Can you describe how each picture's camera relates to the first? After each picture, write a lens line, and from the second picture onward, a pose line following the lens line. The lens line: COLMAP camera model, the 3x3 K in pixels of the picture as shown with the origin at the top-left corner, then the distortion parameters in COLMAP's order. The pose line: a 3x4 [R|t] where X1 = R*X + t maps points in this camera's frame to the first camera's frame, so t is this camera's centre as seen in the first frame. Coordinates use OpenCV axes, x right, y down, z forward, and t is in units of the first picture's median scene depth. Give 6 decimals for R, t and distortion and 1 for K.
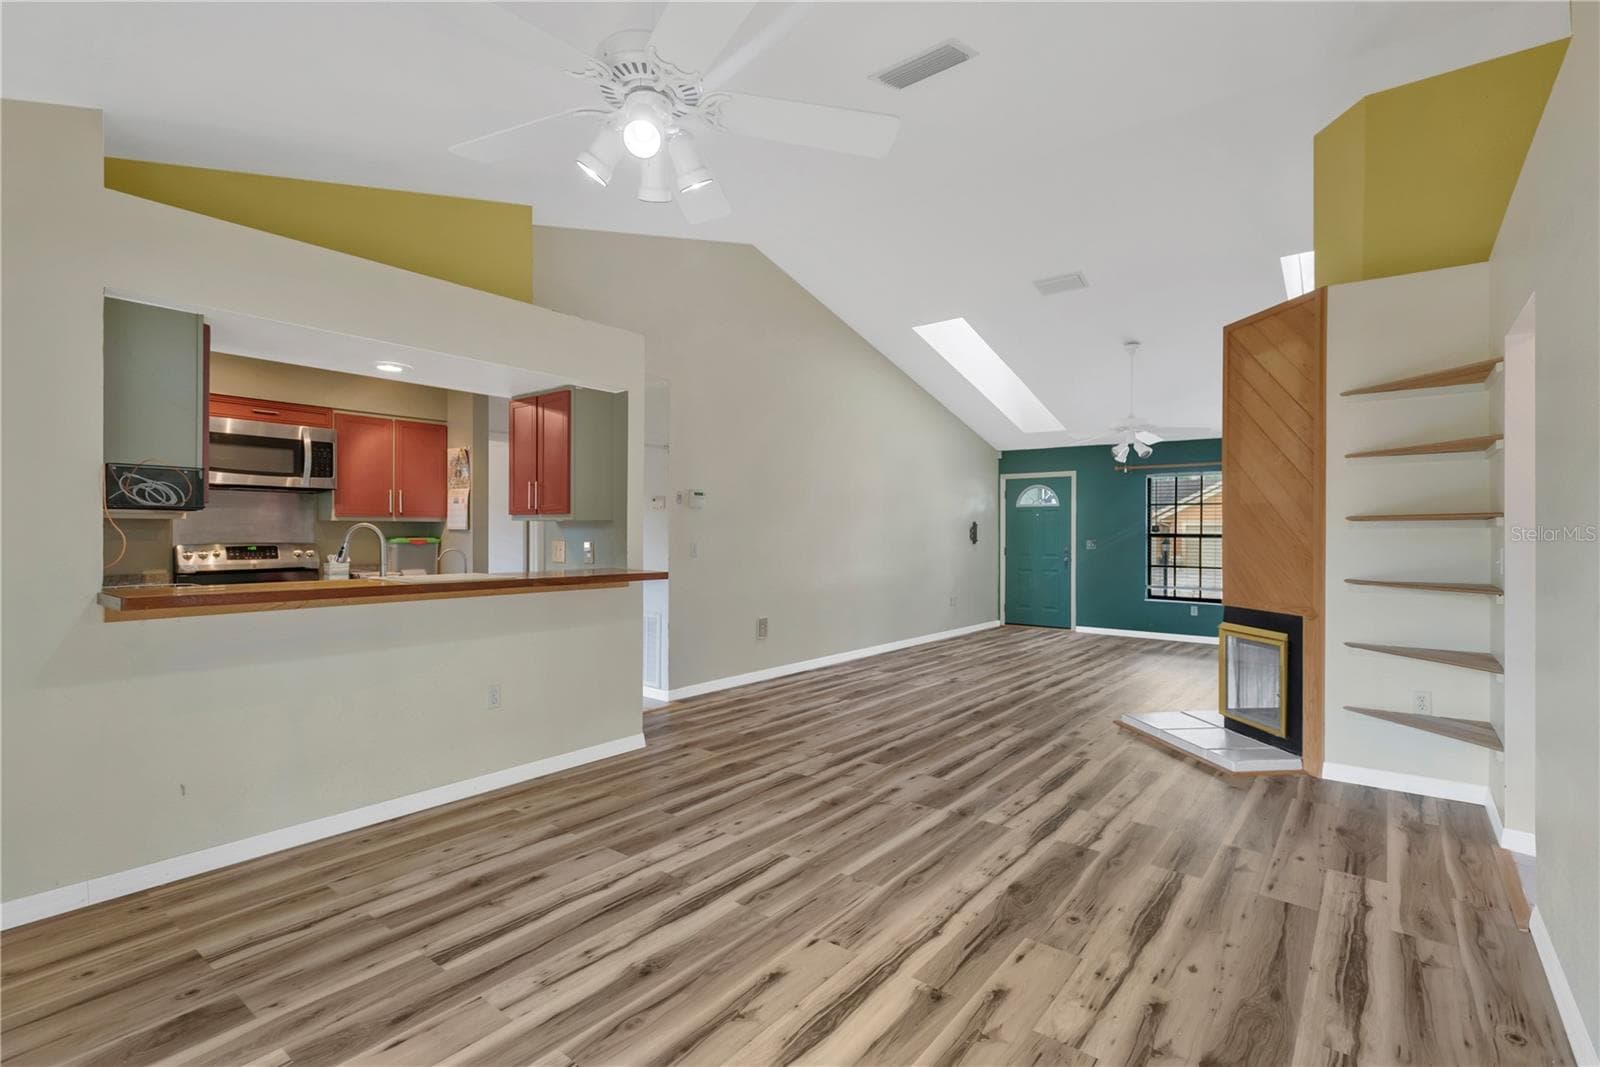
lens RADIAL K [[756.5, 0, 805.6], [0, 756.5, 530.7], [0, 0, 1]] dist [0.012801, -0.000189]
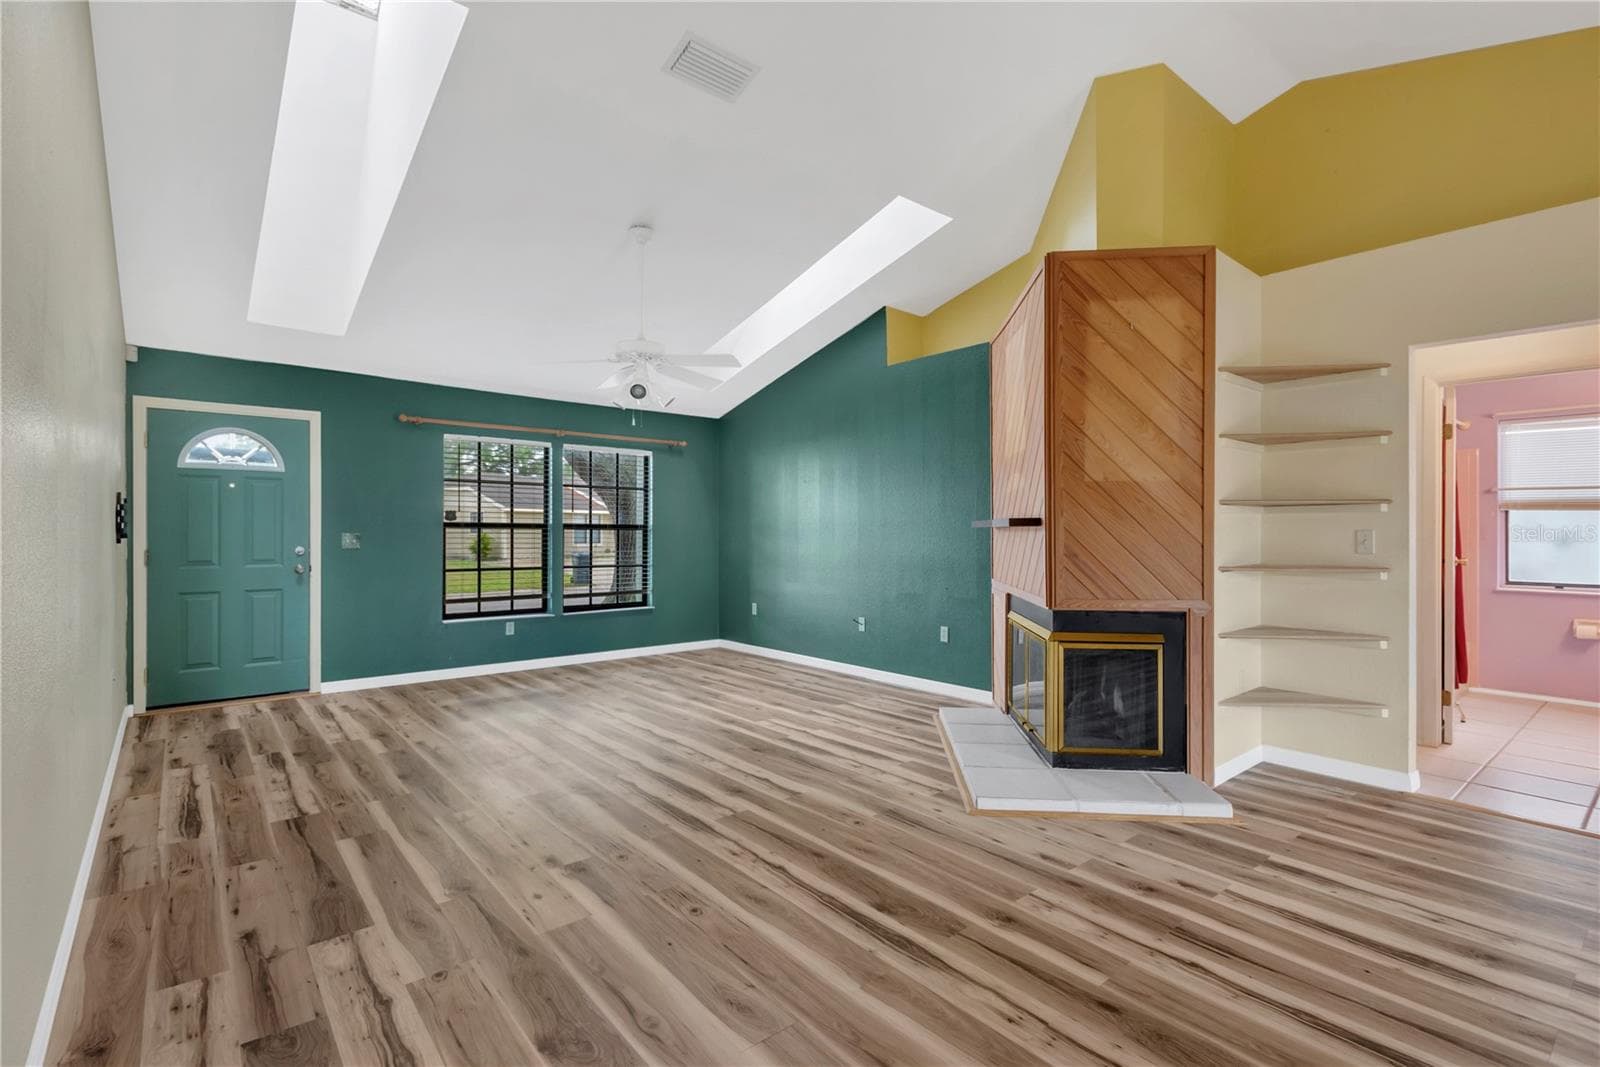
lens RADIAL K [[756.5, 0, 805.6], [0, 756.5, 530.7], [0, 0, 1]] dist [0.012801, -0.000189]
pose [[0.219353, -0.004474, 0.975635, -0.285241], [-0.003900, 0.999977, 0.005463, 0.013309], [-0.975638, -0.005004, 0.219331, 1.181045]]
